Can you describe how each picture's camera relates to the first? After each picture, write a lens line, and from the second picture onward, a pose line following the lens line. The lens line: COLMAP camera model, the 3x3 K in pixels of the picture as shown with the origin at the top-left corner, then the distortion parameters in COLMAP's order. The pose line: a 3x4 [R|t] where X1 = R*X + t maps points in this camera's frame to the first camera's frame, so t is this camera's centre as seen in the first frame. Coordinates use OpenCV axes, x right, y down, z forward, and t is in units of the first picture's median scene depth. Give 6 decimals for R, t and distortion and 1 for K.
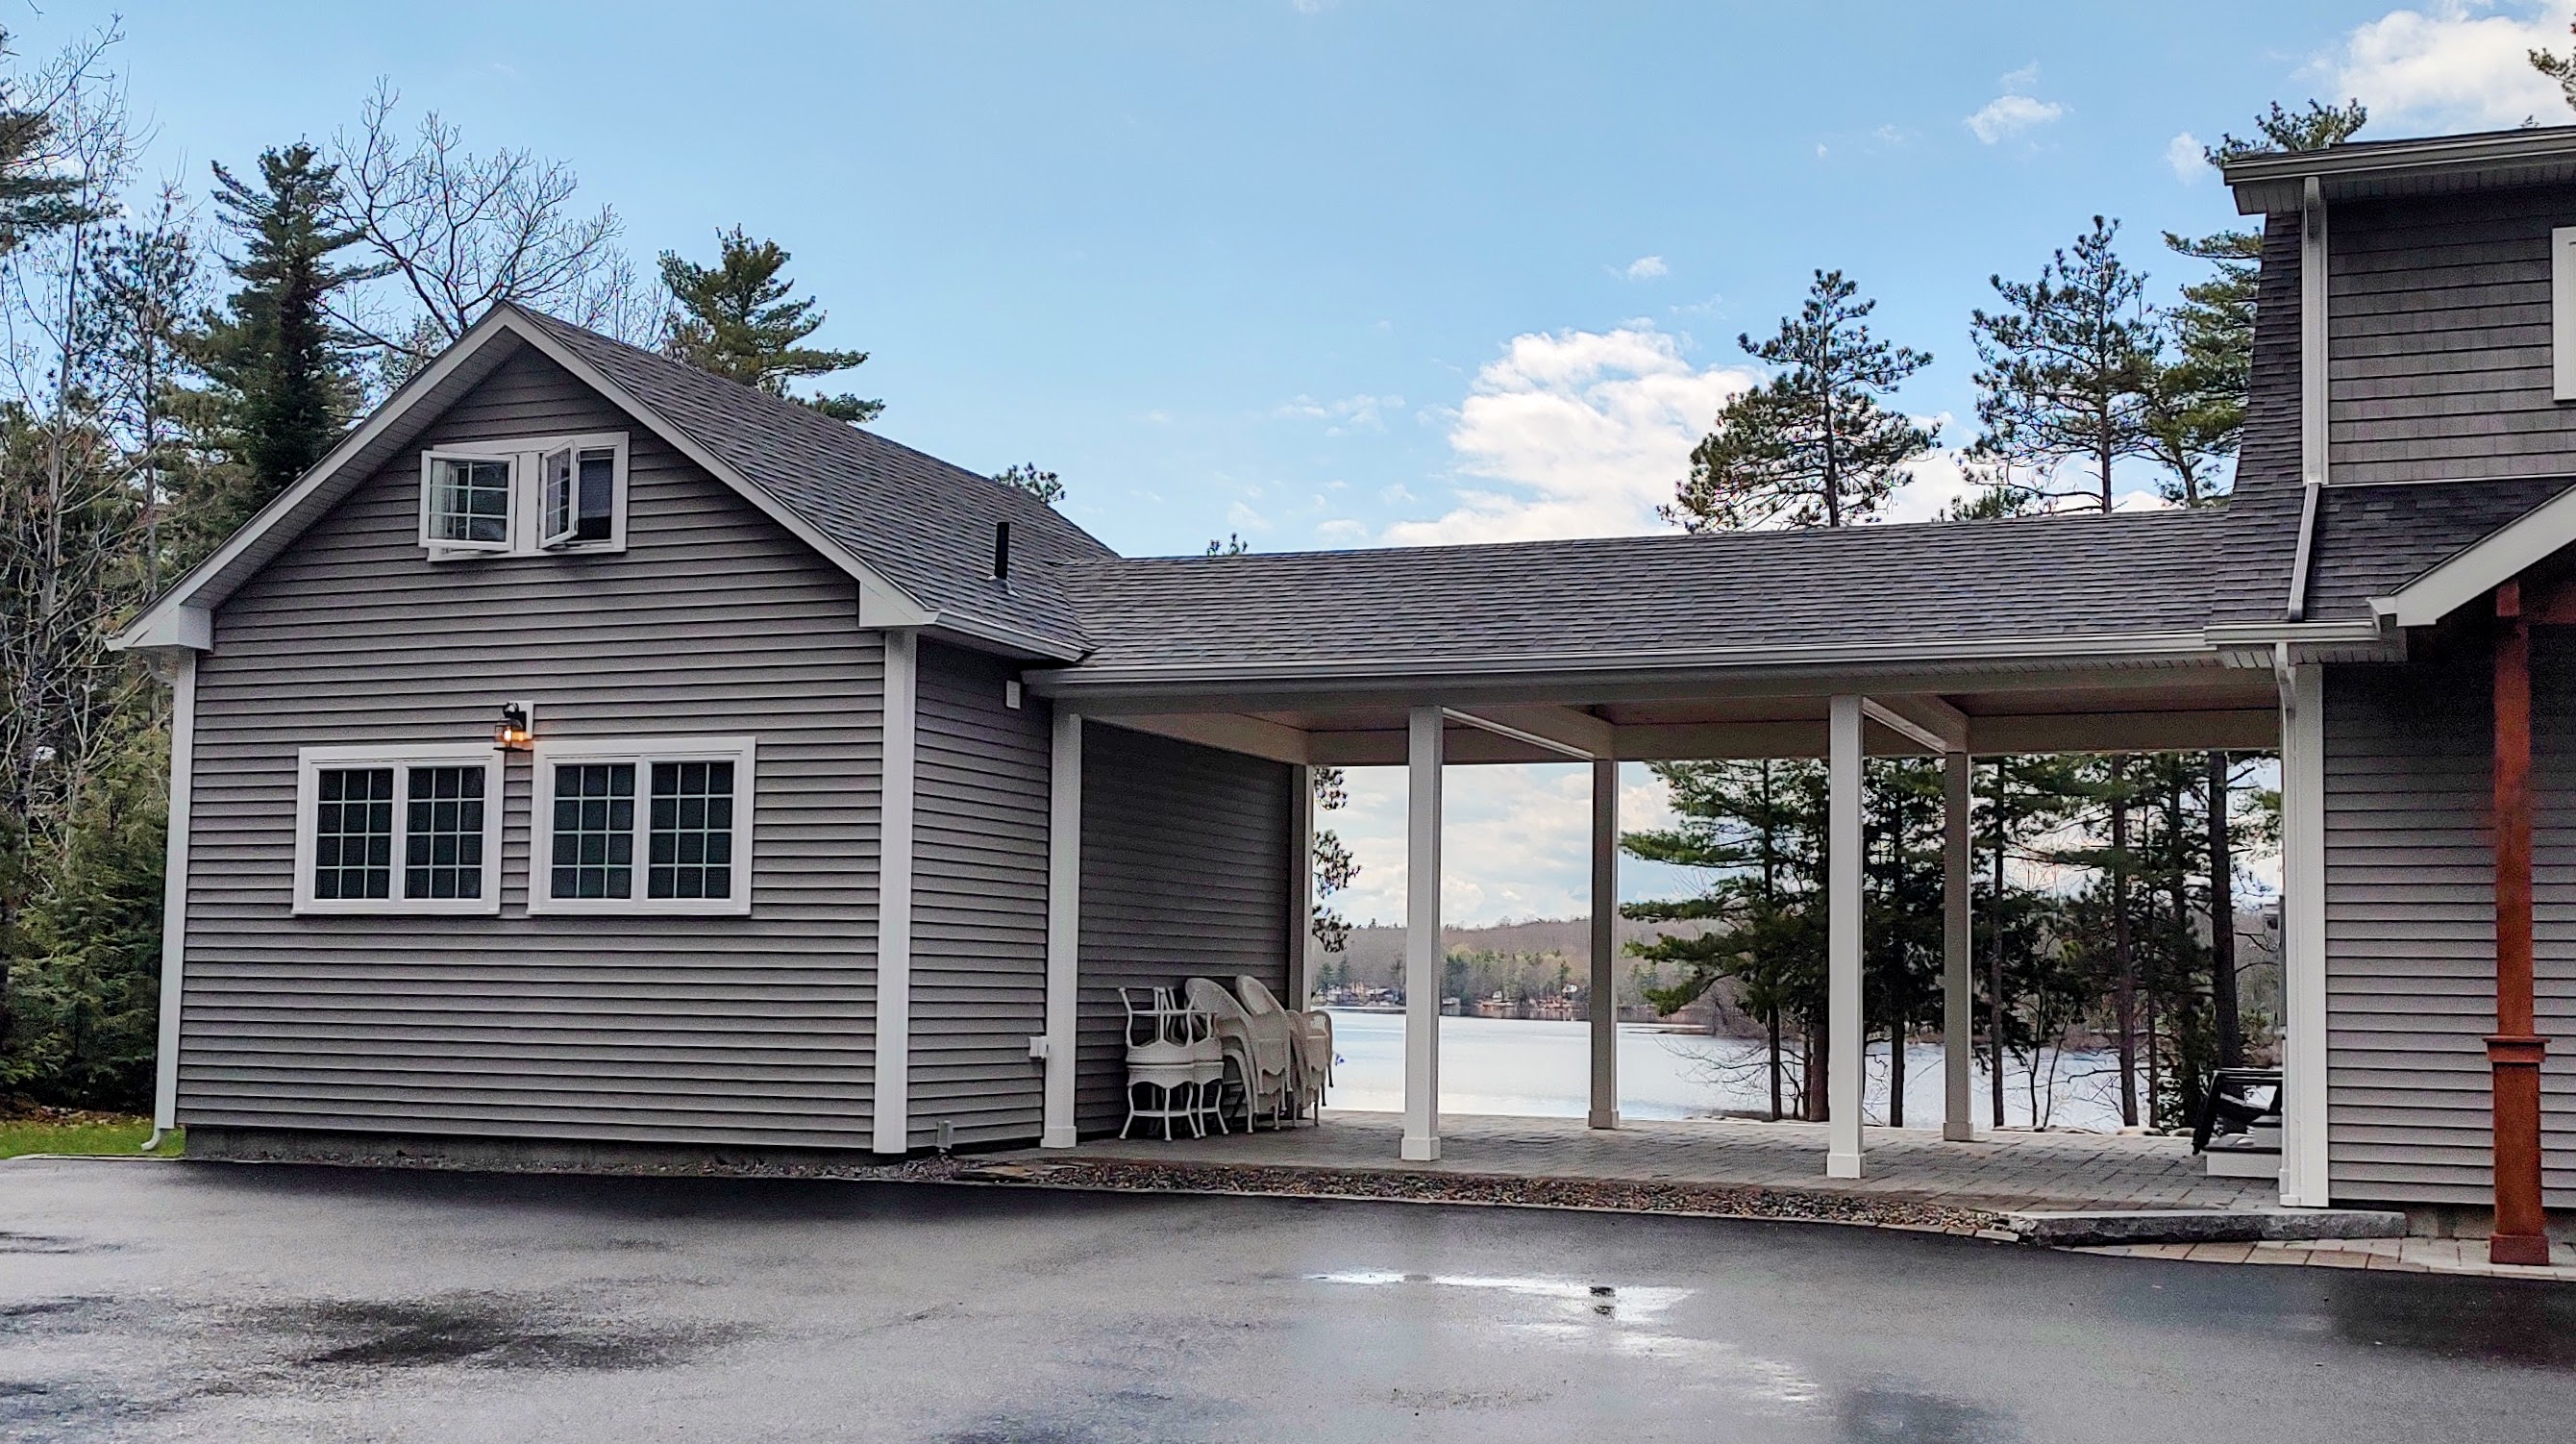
lens RADIAL K [[2723.1, 0, 1368.5], [0, 2723.1, 770.3], [0, 0, 1]] dist [-0.002006, -0.009939]
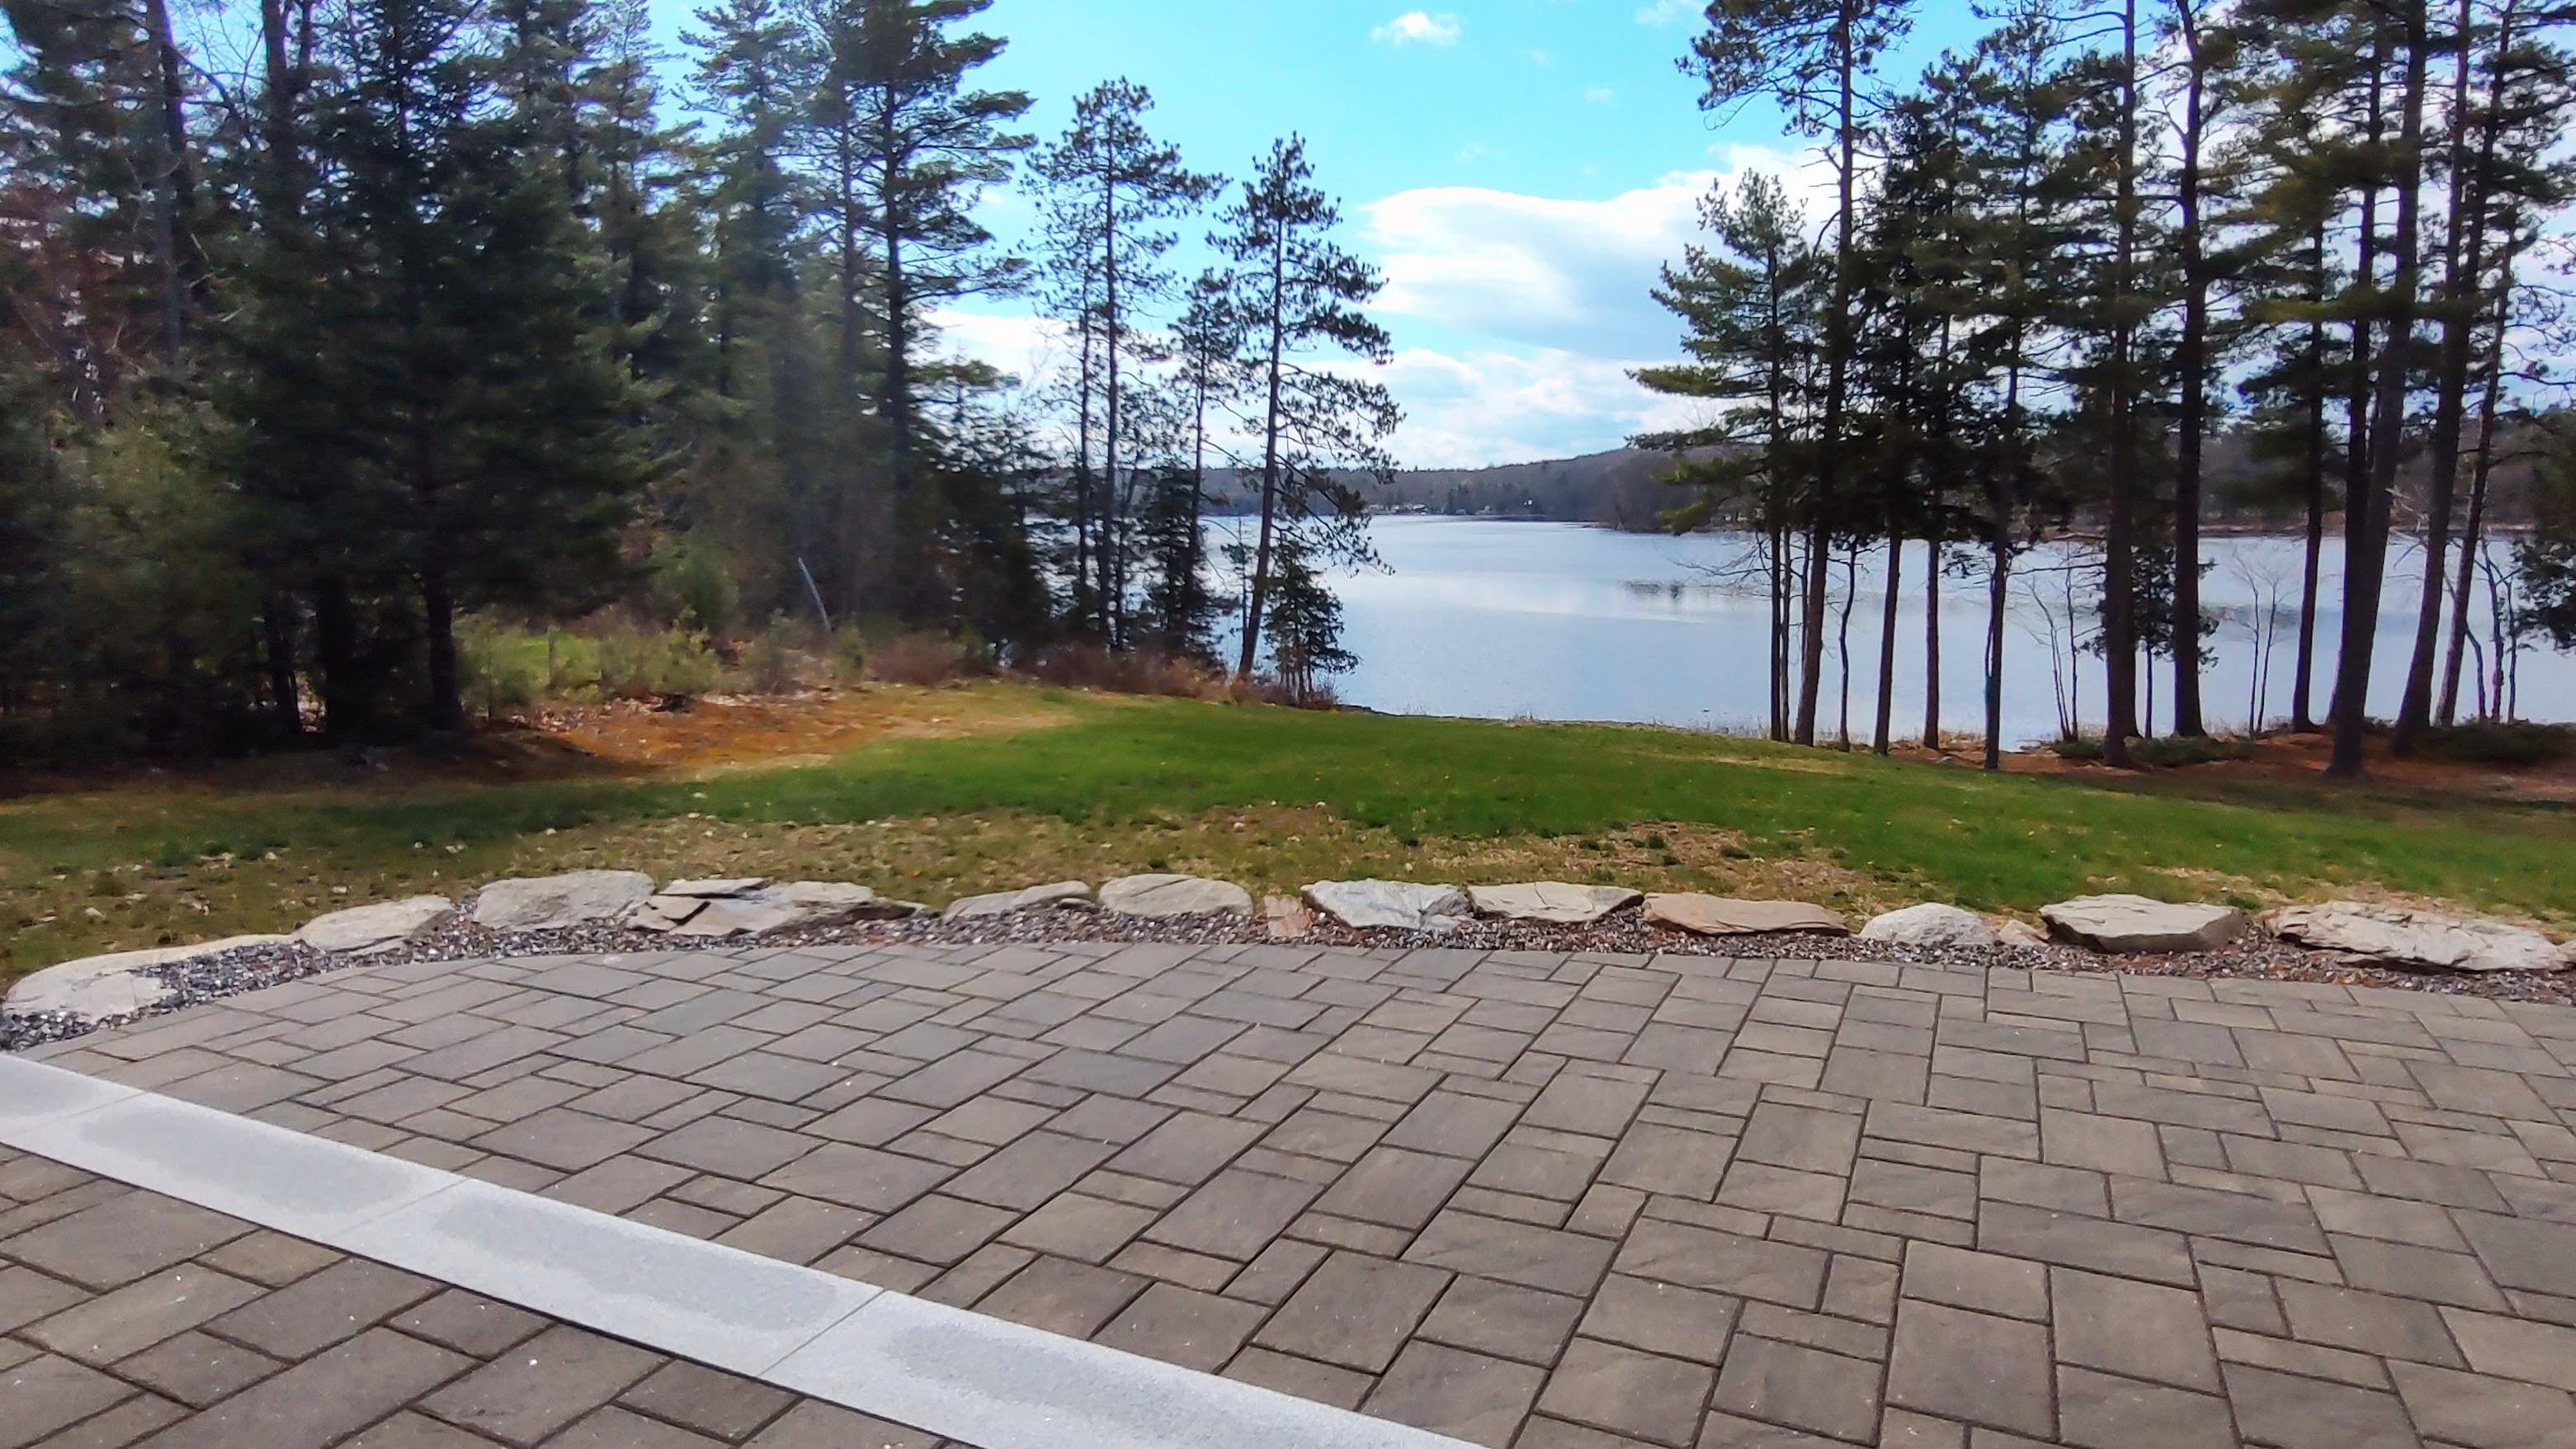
lens RADIAL K [[1527.9, 0, 1301.3], [0, 1527.9, 734.3], [0, 0, 1]] dist [-0.001796, -0.000989]
pose [[0.997229, -0.014165, -0.073039, -0.007071], [0.030251, 0.974091, 0.224122, 0.088516], [0.067972, -0.225710, 0.971820, 1.272205]]
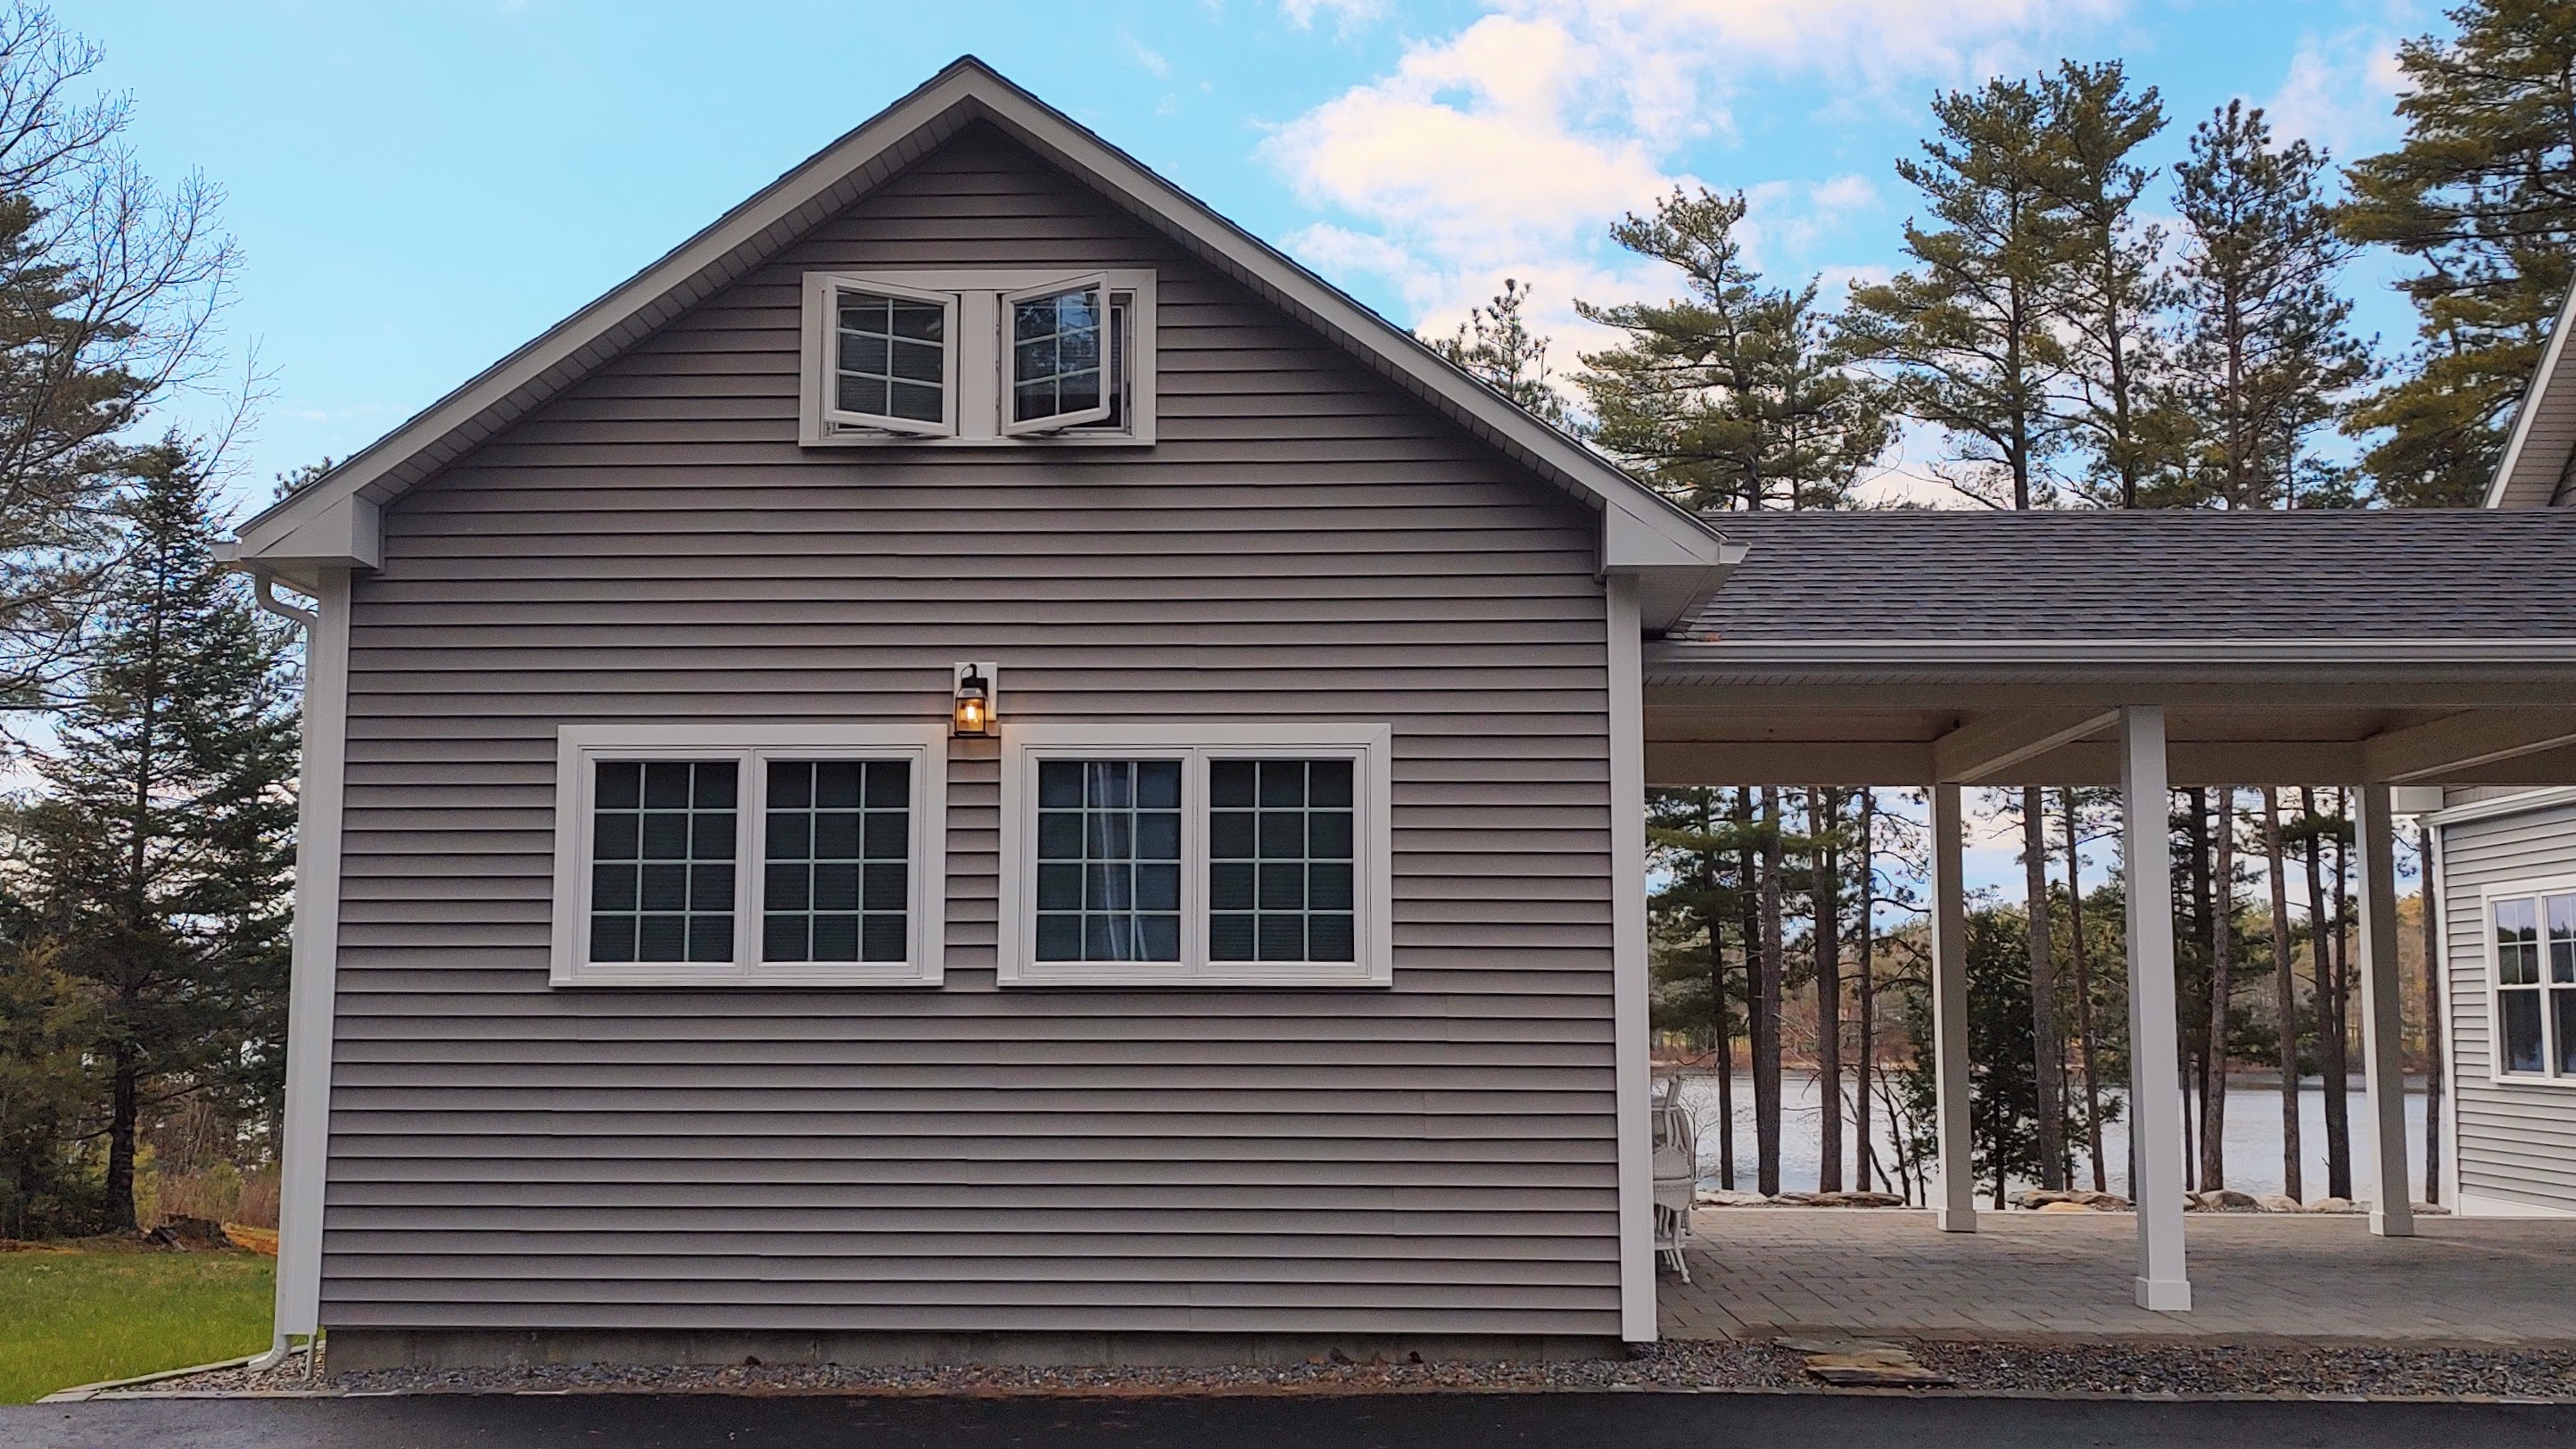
lens RADIAL K [[2536.7, 0, 1288.0], [0, 2536.7, 724.5], [0, 0, 1]] dist [0.028212, -0.006903]
pose [[0.947078, 0.025739, 0.319970, -0.430757], [-0.015259, 0.999263, -0.035217, 0.010208], [-0.320641, 0.028471, 0.946773, 0.386808]]
